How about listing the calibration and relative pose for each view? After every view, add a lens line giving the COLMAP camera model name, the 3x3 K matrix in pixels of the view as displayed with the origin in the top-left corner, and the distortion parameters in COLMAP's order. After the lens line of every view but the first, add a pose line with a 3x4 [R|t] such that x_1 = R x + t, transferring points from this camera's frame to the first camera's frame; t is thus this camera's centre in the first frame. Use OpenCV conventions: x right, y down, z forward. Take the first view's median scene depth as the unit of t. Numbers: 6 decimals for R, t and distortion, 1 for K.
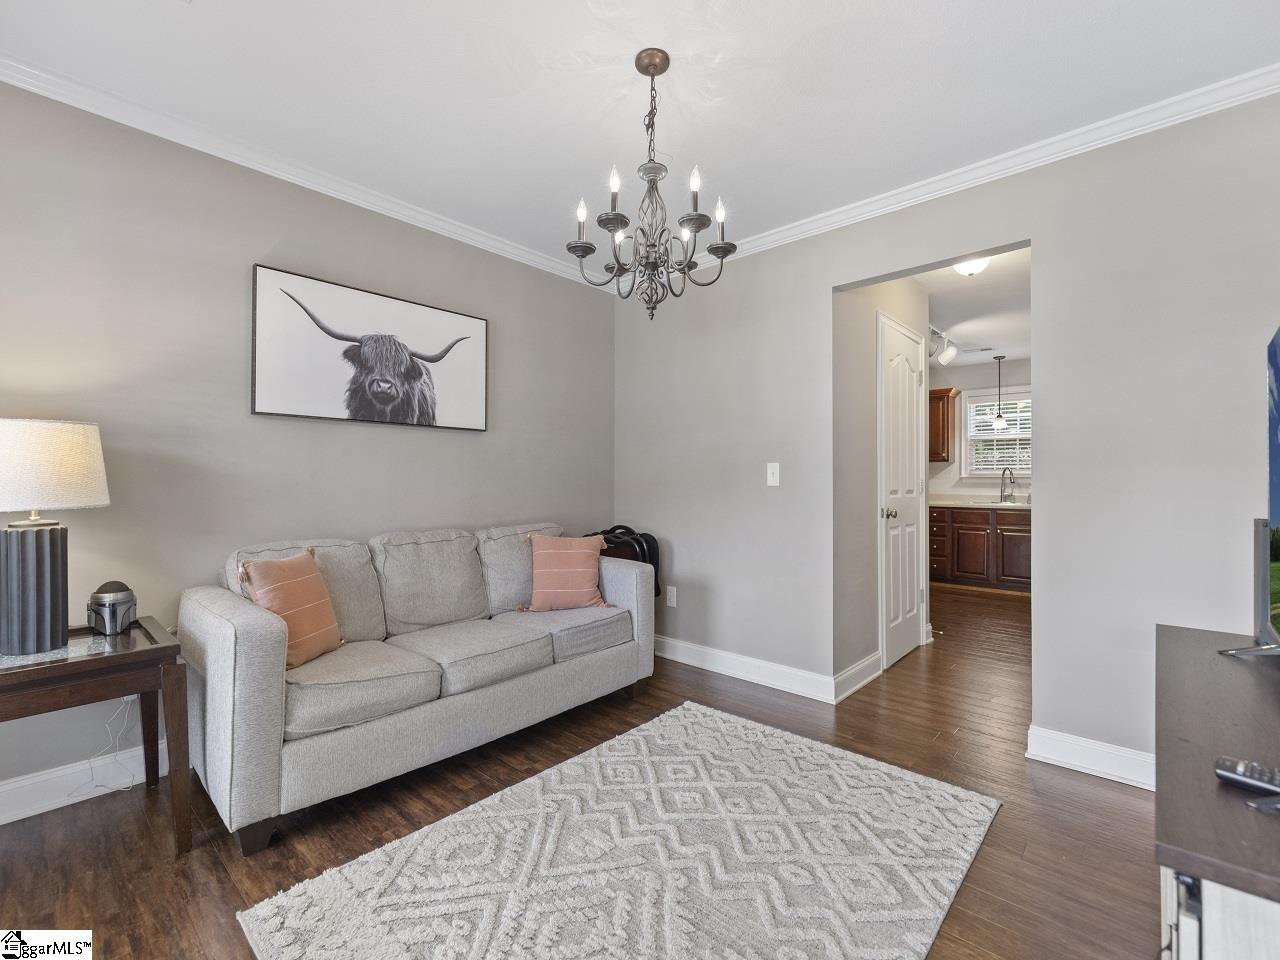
lens RADIAL K [[578.6, 0, 640.0], [0, 578.6, 480.0], [0, 0, 1]] dist [0.028496, 0.000325]
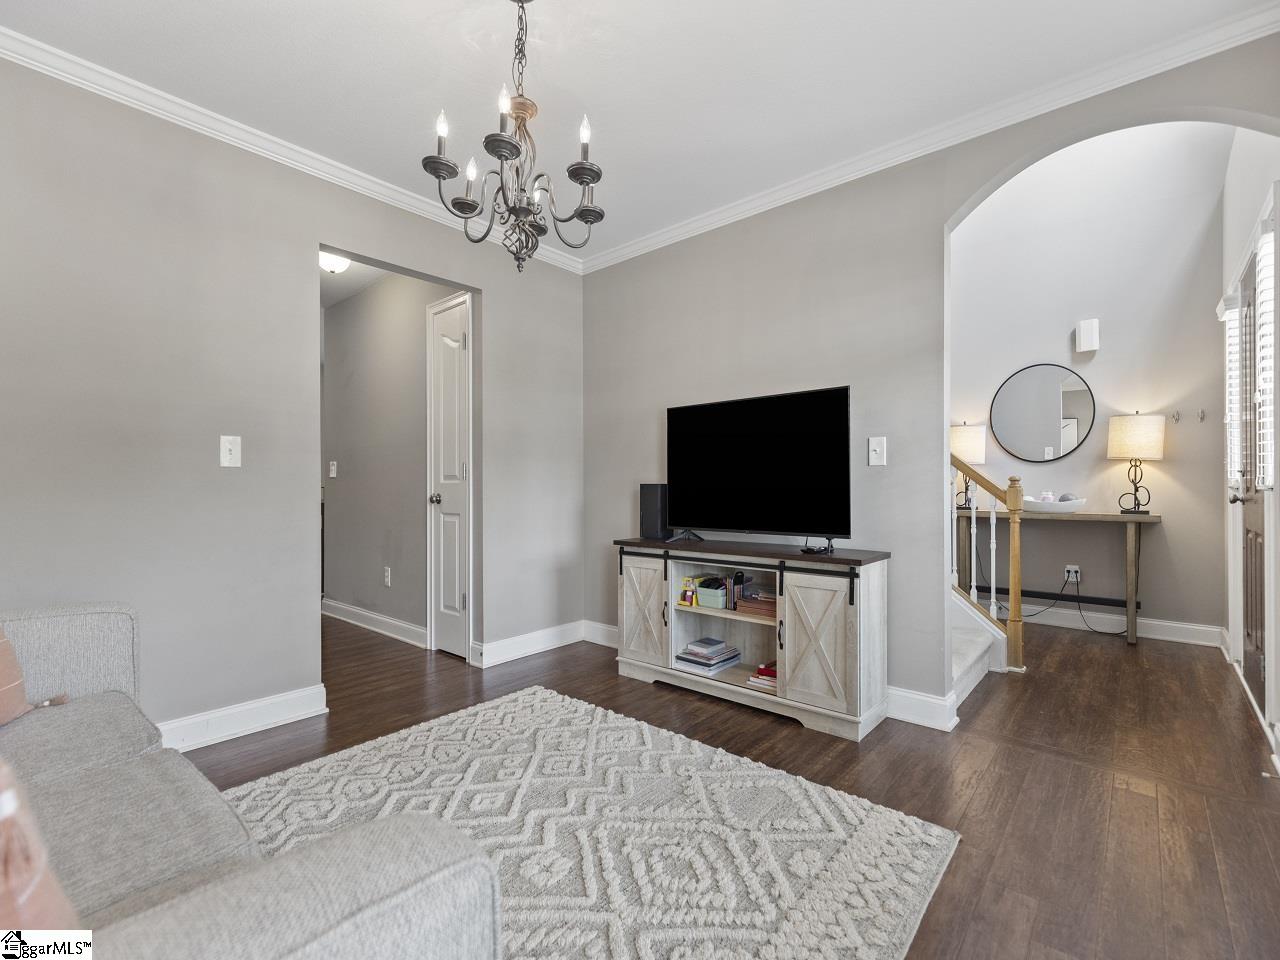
lens RADIAL K [[578.6, 0, 640.0], [0, 578.6, 480.0], [0, 0, 1]] dist [0.028496, 0.000325]
pose [[-0.046433, 0.008863, 0.998882, -0.653910], [-0.030995, 0.999466, -0.010309, 0.021685], [-0.998440, -0.031439, -0.046134, 0.606985]]
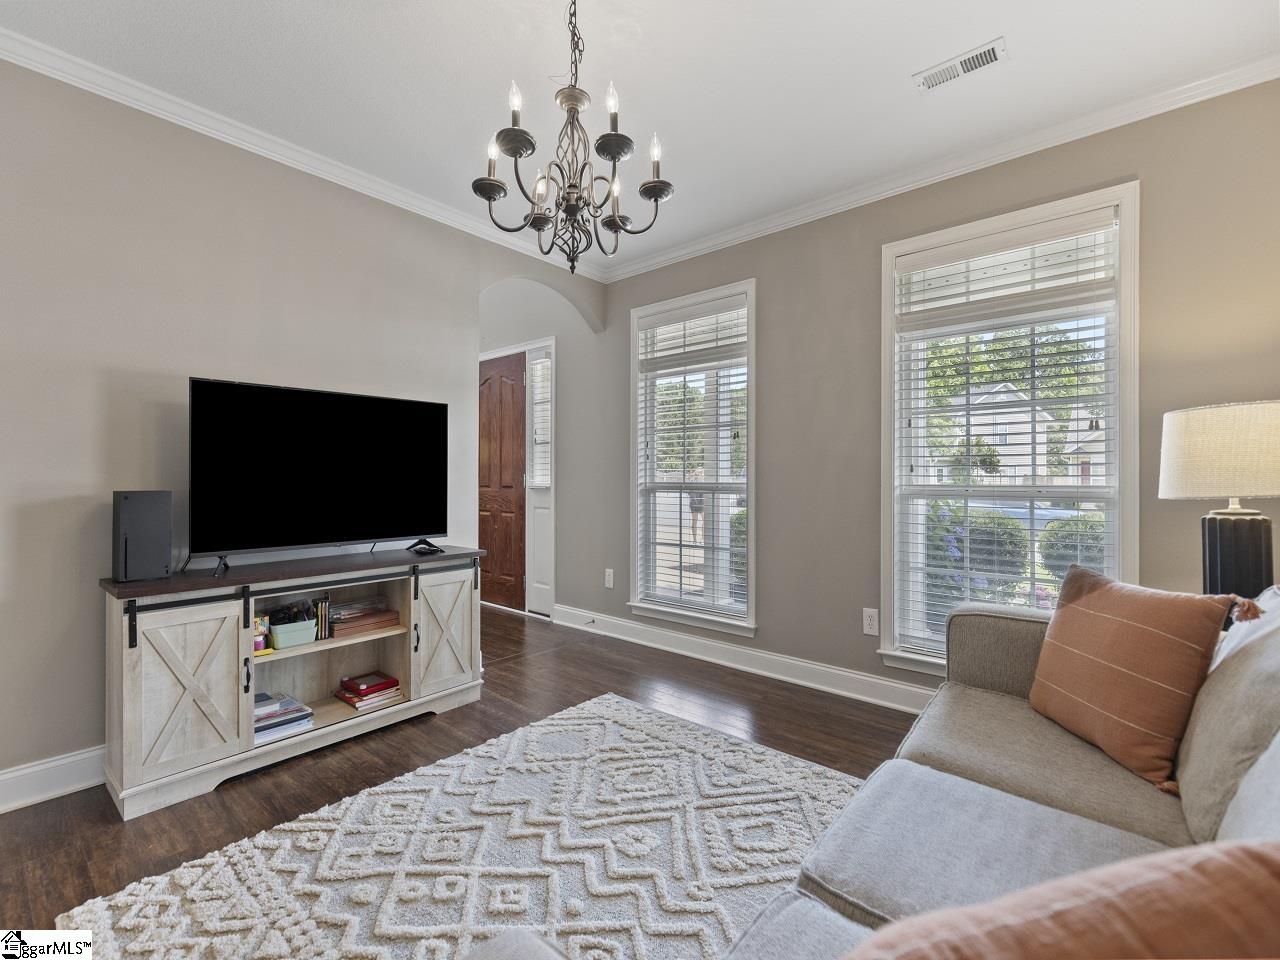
lens RADIAL K [[578.6, 0, 640.0], [0, 578.6, 480.0], [0, 0, 1]] dist [0.028496, 0.000325]
pose [[-0.999316, -0.006705, -0.036378, -0.029877], [-0.005524, 0.999458, -0.032465, 0.024270], [0.036576, -0.032242, -0.998811, 1.338680]]
